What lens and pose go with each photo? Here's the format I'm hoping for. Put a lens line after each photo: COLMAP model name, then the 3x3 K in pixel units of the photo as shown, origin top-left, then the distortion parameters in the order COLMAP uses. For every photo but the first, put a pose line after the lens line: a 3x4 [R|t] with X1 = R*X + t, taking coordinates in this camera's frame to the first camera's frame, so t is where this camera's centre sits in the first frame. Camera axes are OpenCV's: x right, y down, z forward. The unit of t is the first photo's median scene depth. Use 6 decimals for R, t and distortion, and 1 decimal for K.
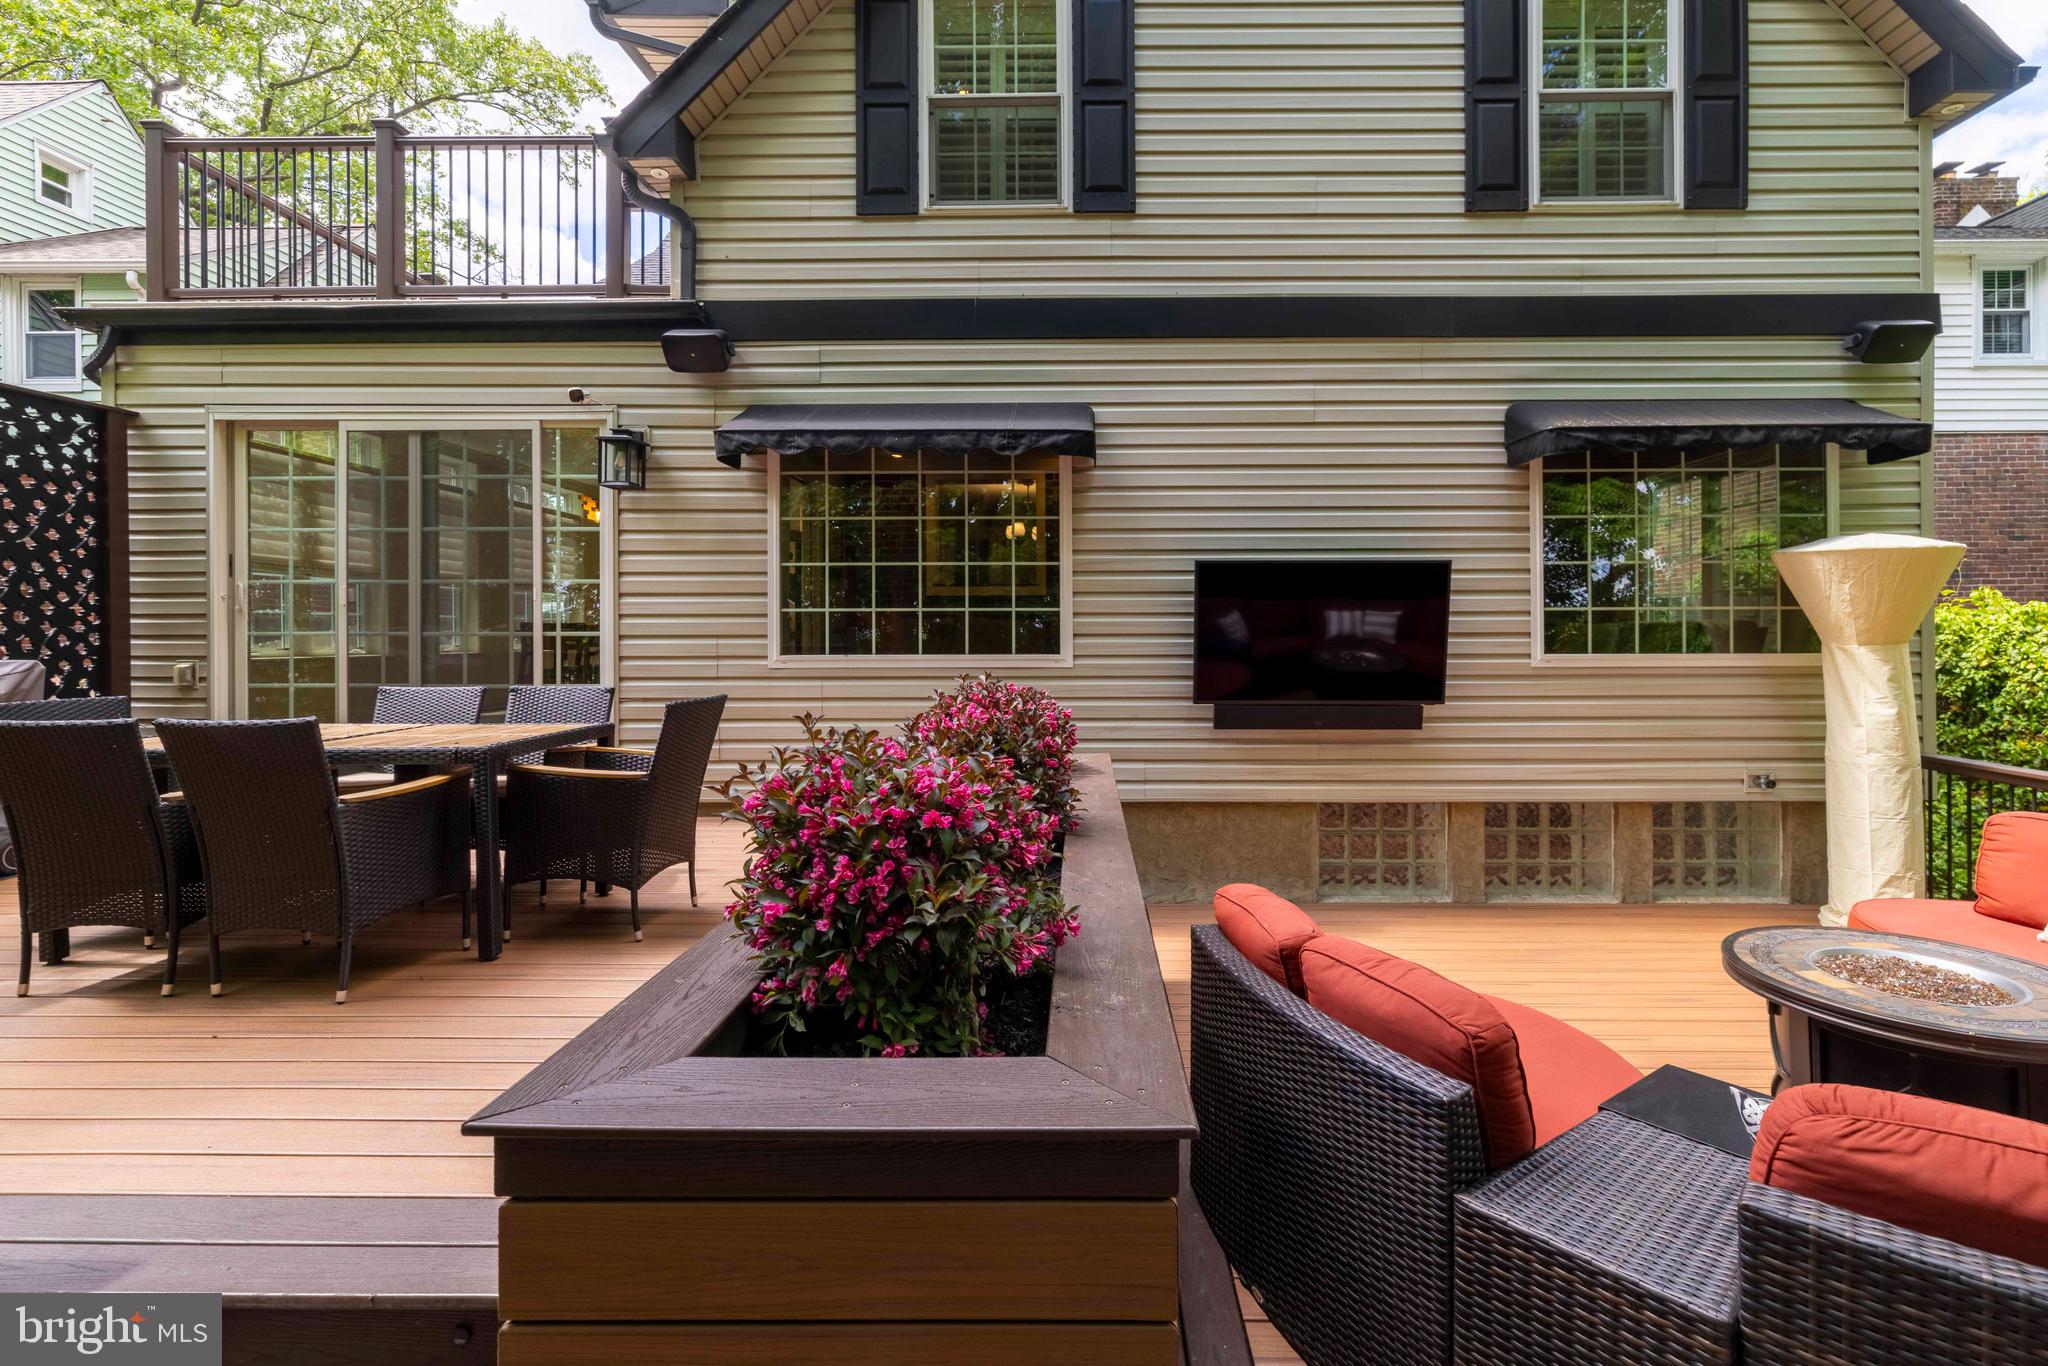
lens RADIAL K [[938.2, 0, 1039.5], [0, 938.2, 575.5], [0, 0, 1]] dist [0.002836, -0.000062]
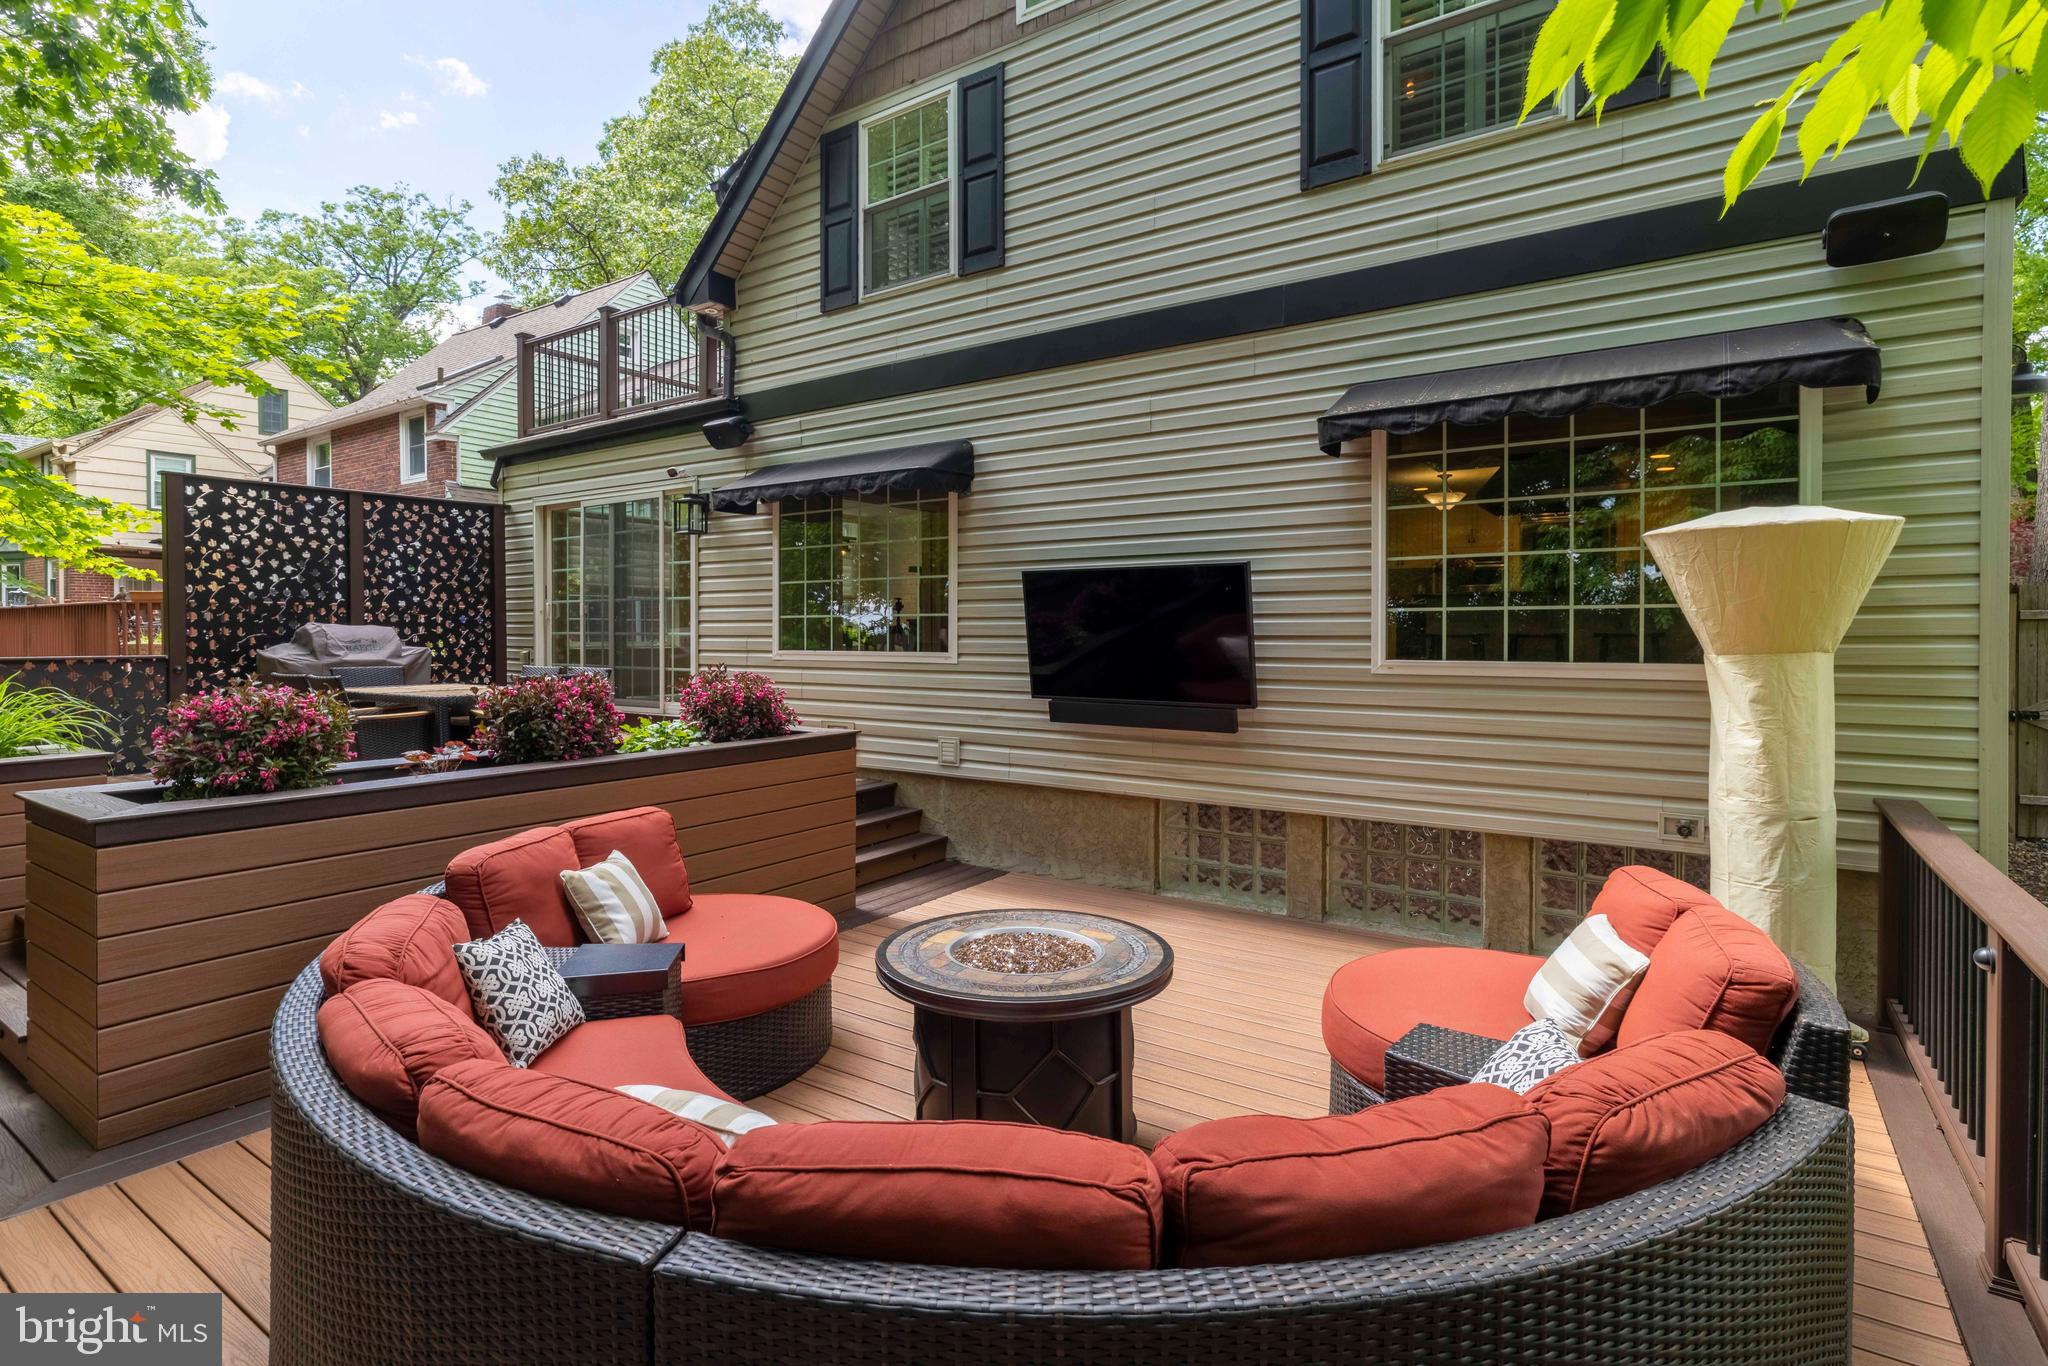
lens RADIAL K [[1023.0, 0, 1045.0], [0, 1023.0, 569.1], [0, 0, 1]] dist [0.011300, -0.000306]
pose [[0.825956, -0.032503, -0.562797, 0.844263], [0.031743, 0.999434, -0.011134, -0.003380], [0.562840, -0.008669, 0.826520, -0.004440]]
